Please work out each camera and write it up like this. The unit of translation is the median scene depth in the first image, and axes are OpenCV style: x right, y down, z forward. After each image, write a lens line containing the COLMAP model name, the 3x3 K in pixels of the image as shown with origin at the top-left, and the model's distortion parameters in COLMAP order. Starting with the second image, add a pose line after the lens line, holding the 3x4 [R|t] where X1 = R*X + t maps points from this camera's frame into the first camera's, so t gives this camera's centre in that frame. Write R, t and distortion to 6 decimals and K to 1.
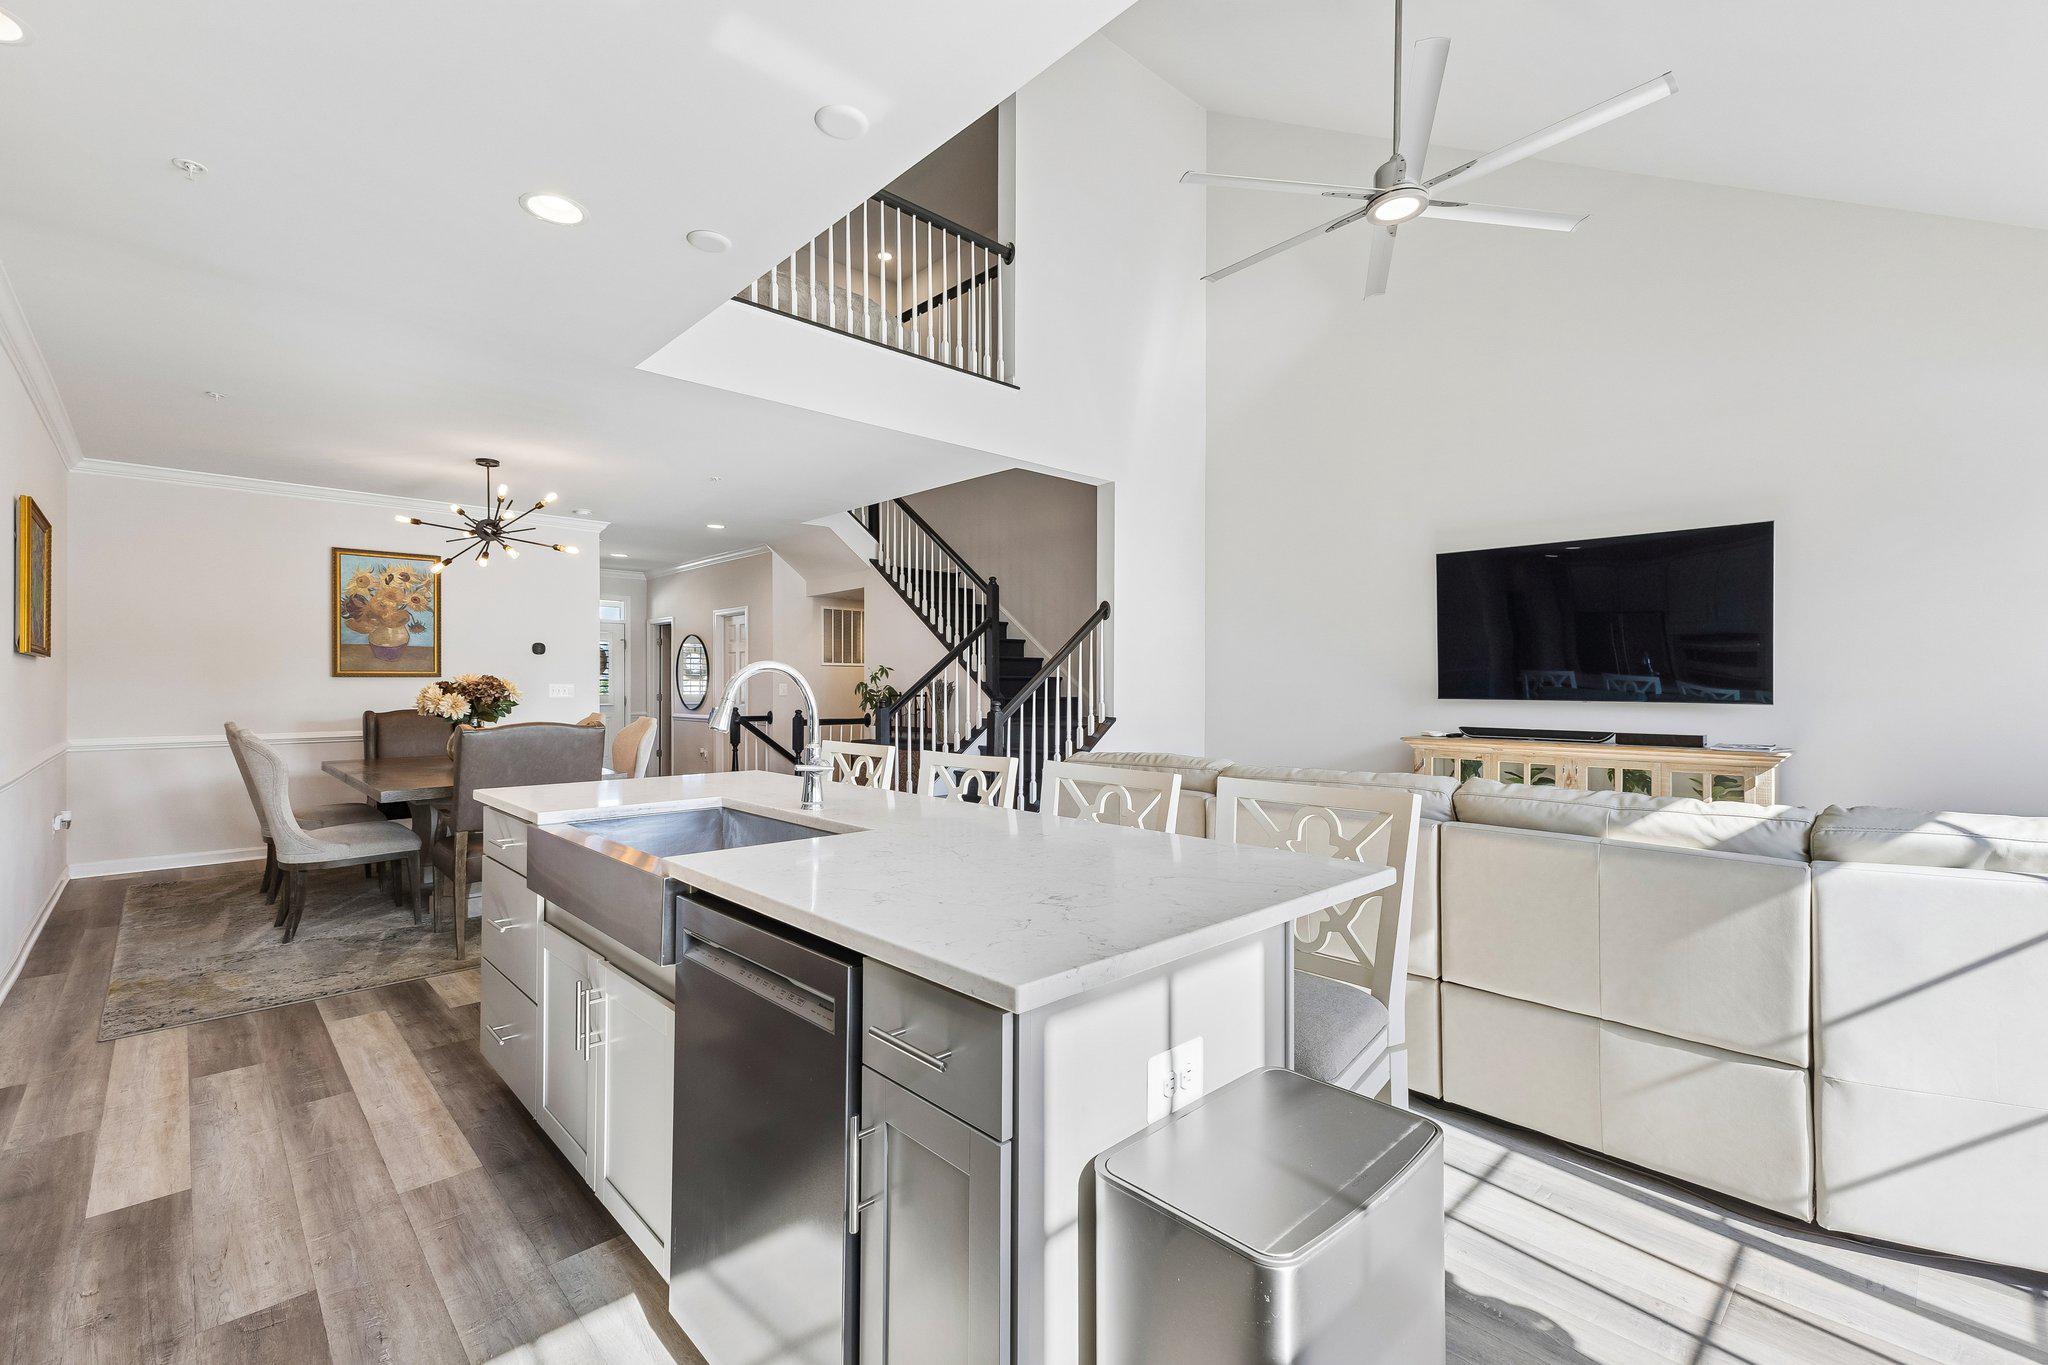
lens RADIAL K [[874.1, 0, 1022.8], [0, 874.1, 693.9], [0, 0, 1]] dist [0.012149, -0.000623]
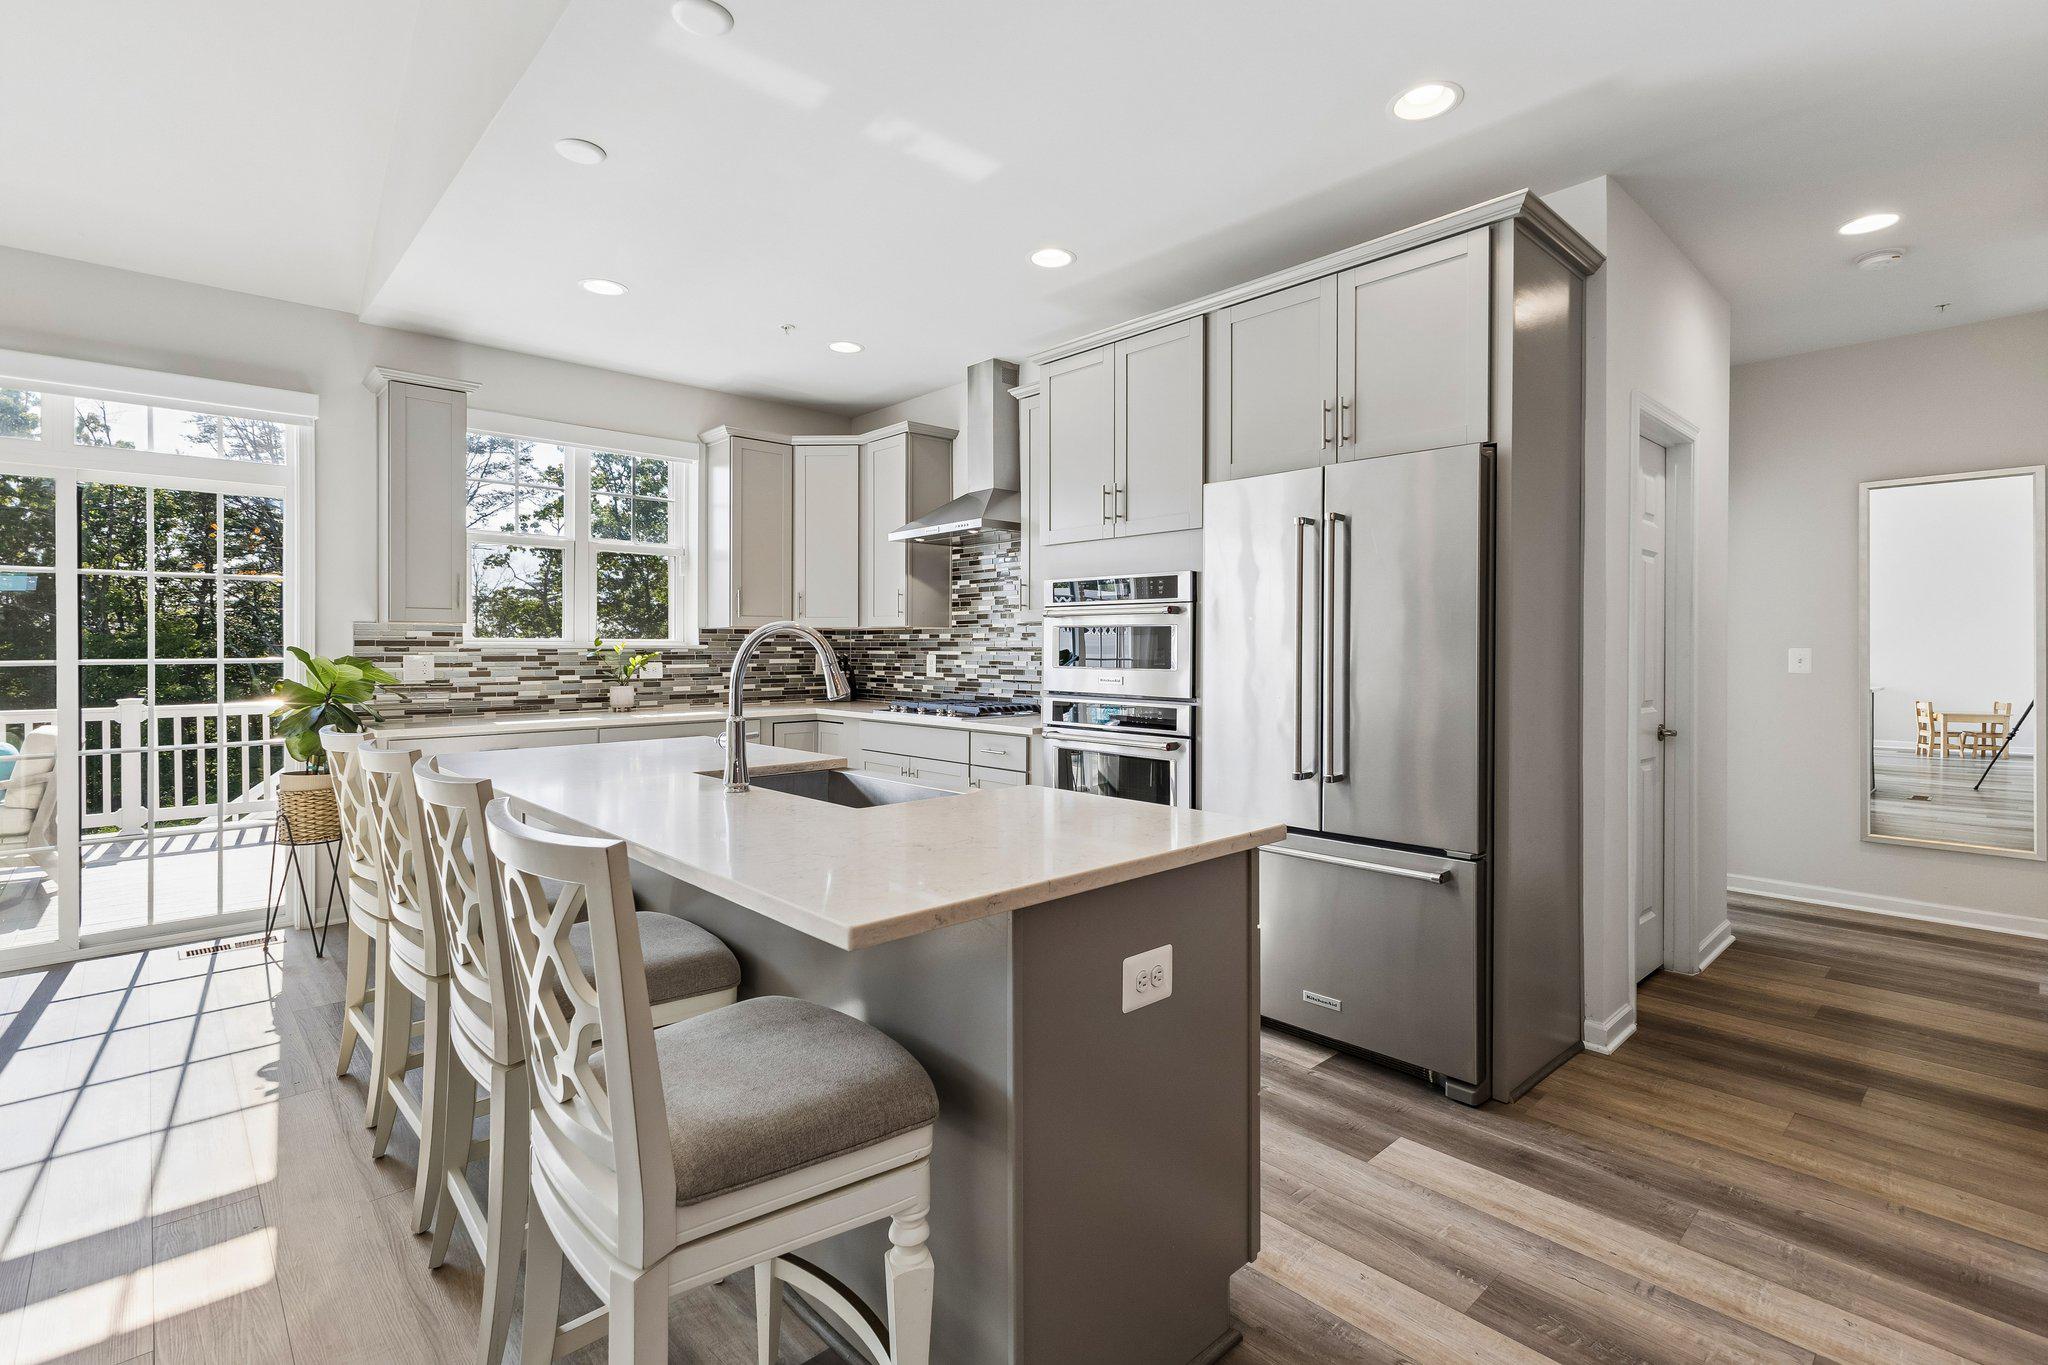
lens RADIAL K [[946.4, 0, 1021.9], [0, 946.4, 650.4], [0, 0, 1]] dist [0.002714, 0.000261]
pose [[-0.999837, 0.000693, 0.018064, -0.204549], [0.000931, 0.999913, 0.013171, -0.007235], [-0.018054, 0.013186, -0.999750, 0.724688]]
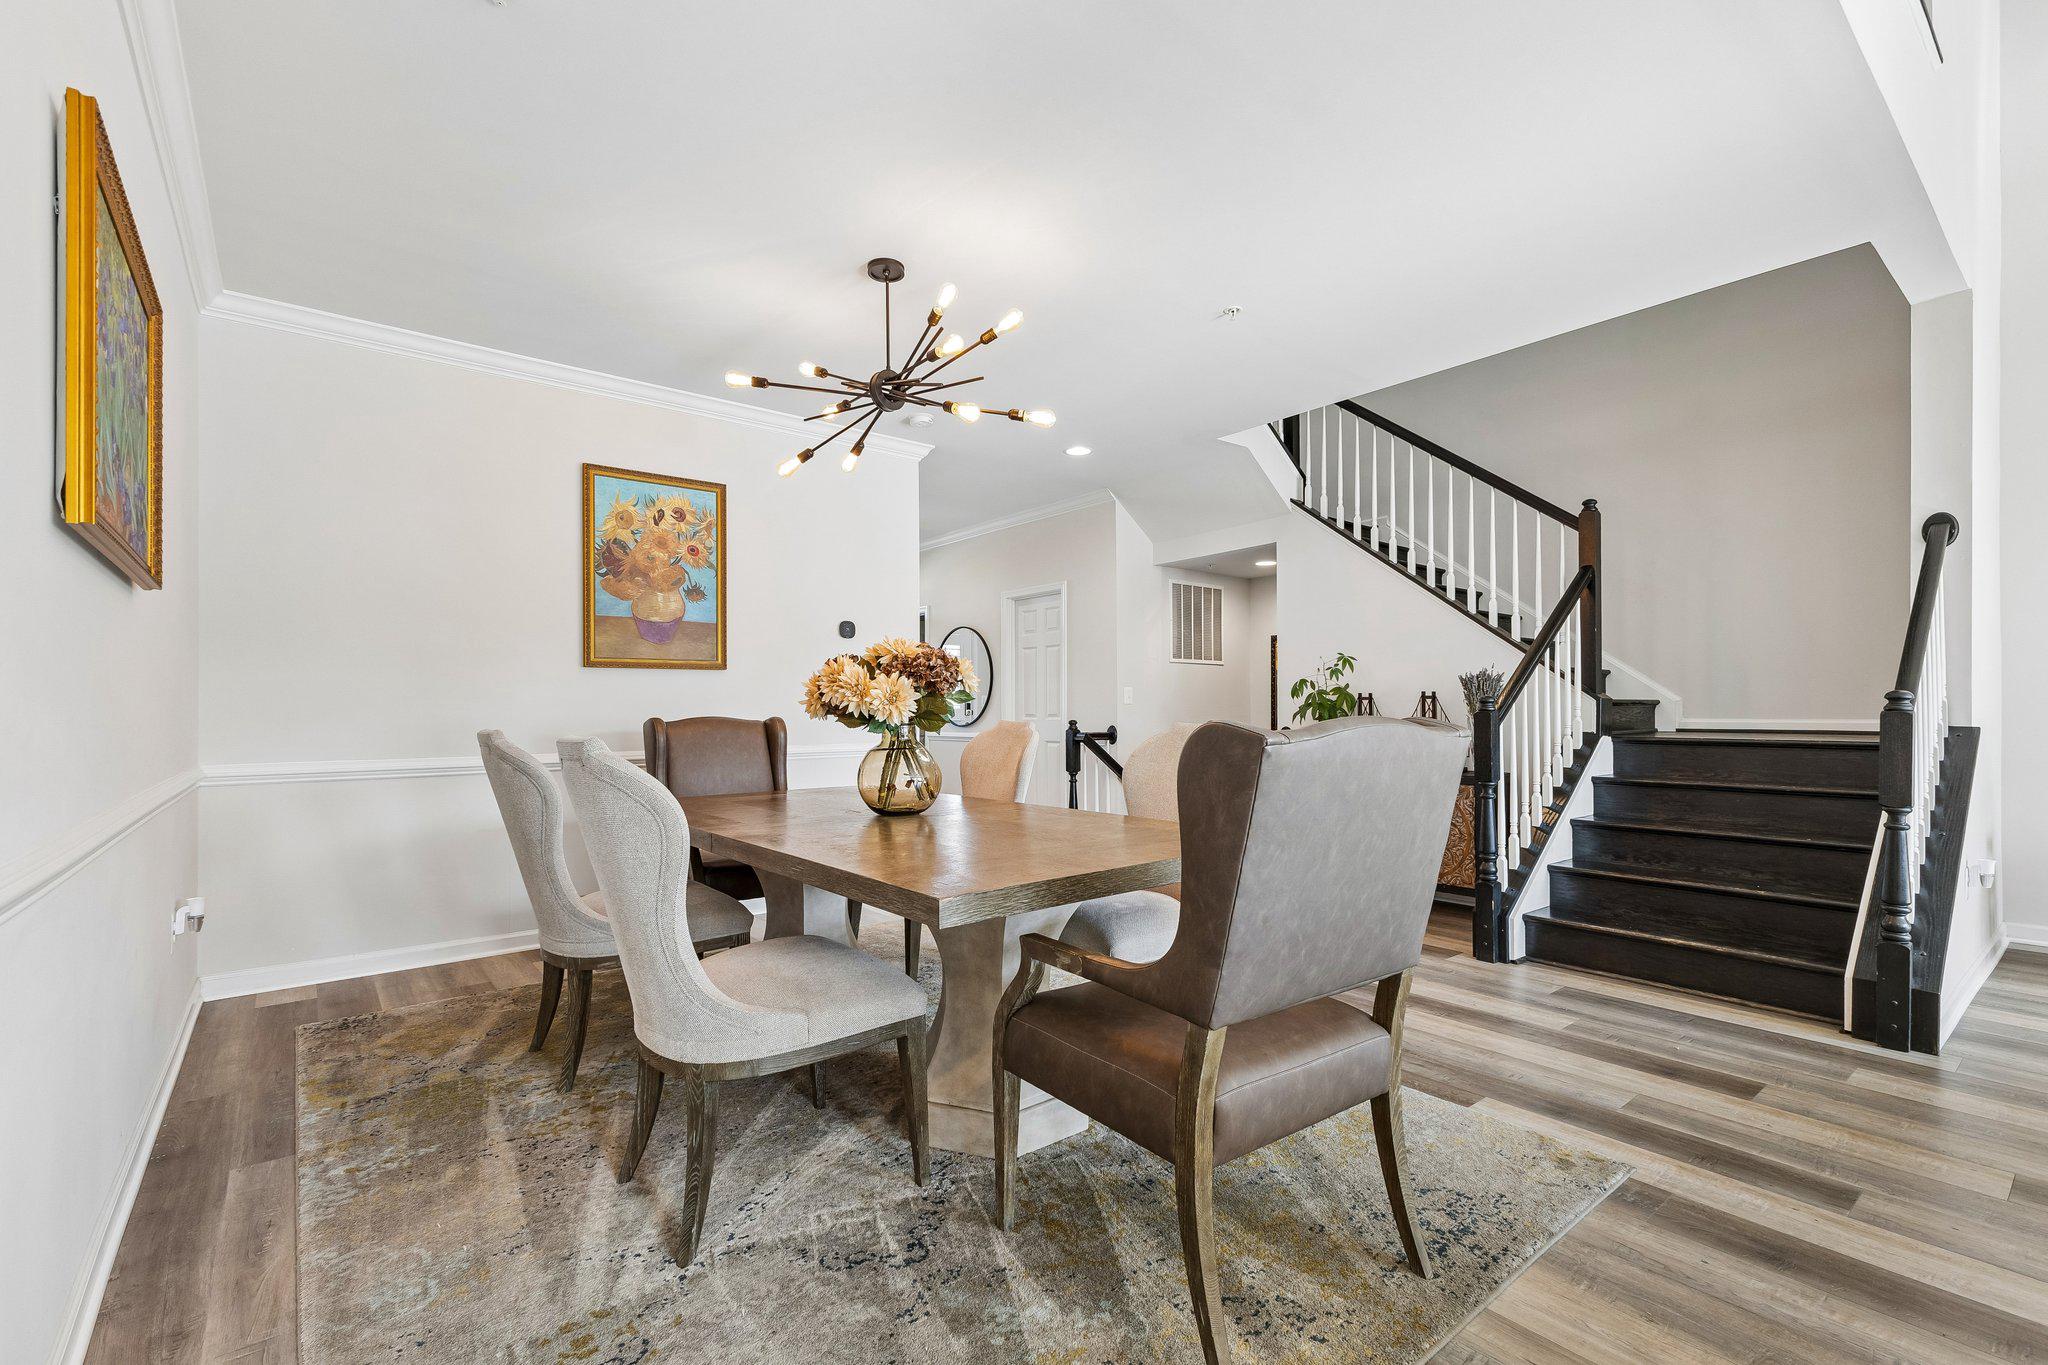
lens RADIAL K [[895.2, 0, 1030.7], [0, 895.2, 715.1], [0, 0, 1]] dist [0.020877, 0.000388]
pose [[0.996100, -0.003622, -0.088154, -0.434014], [0.003222, 0.999984, -0.004685, 0.021406], [0.088170, 0.004383, 0.996096, 0.406701]]
